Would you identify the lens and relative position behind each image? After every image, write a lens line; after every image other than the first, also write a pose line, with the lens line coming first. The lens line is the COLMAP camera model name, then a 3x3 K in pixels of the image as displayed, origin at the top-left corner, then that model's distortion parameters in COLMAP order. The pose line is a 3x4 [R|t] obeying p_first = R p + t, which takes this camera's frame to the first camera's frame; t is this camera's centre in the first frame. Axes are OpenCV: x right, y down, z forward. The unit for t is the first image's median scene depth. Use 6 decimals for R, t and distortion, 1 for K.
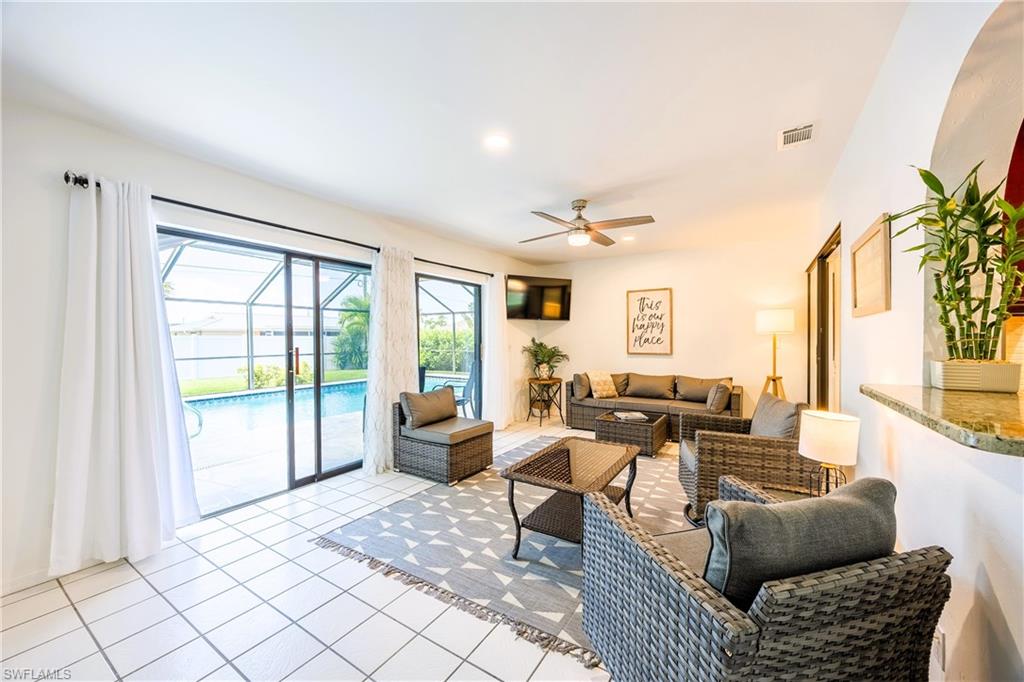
lens RADIAL K [[394.6, 0, 506.5], [0, 394.6, 342.7], [0, 0, 1]] dist [-0.002038, 0.000231]
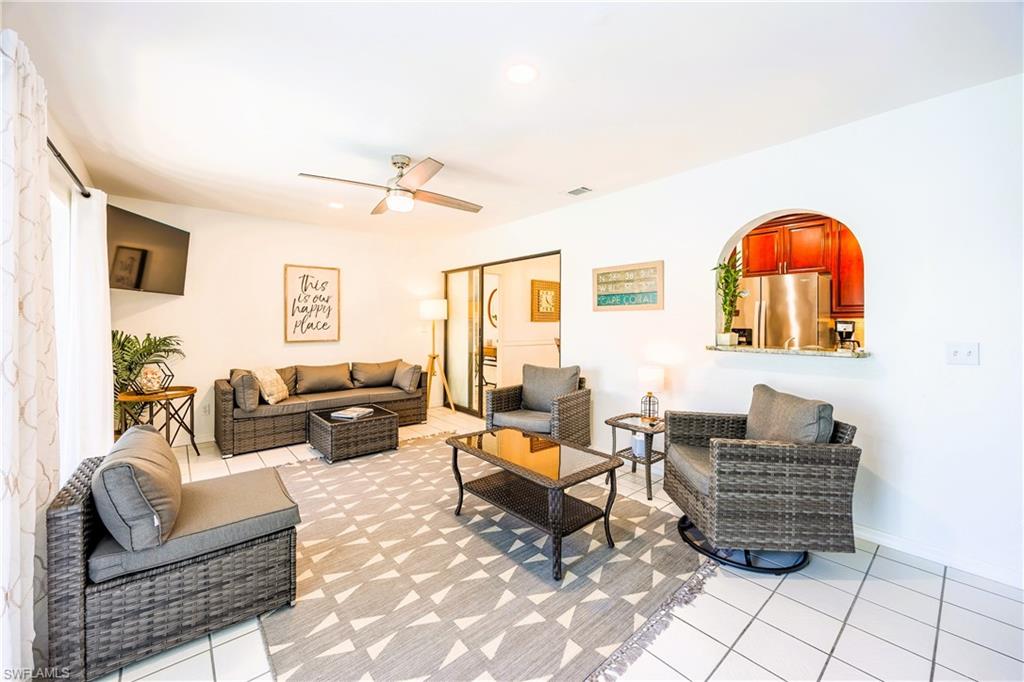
lens RADIAL K [[394.6, 0, 507.5], [0, 394.6, 320.8], [0, 0, 1]] dist [-0.002038, 0.000231]
pose [[0.290689, 0.007414, 0.956789, -0.364312], [0.010334, 0.999887, -0.010888, -0.002767], [-0.956762, 0.013052, 0.290580, 0.371131]]
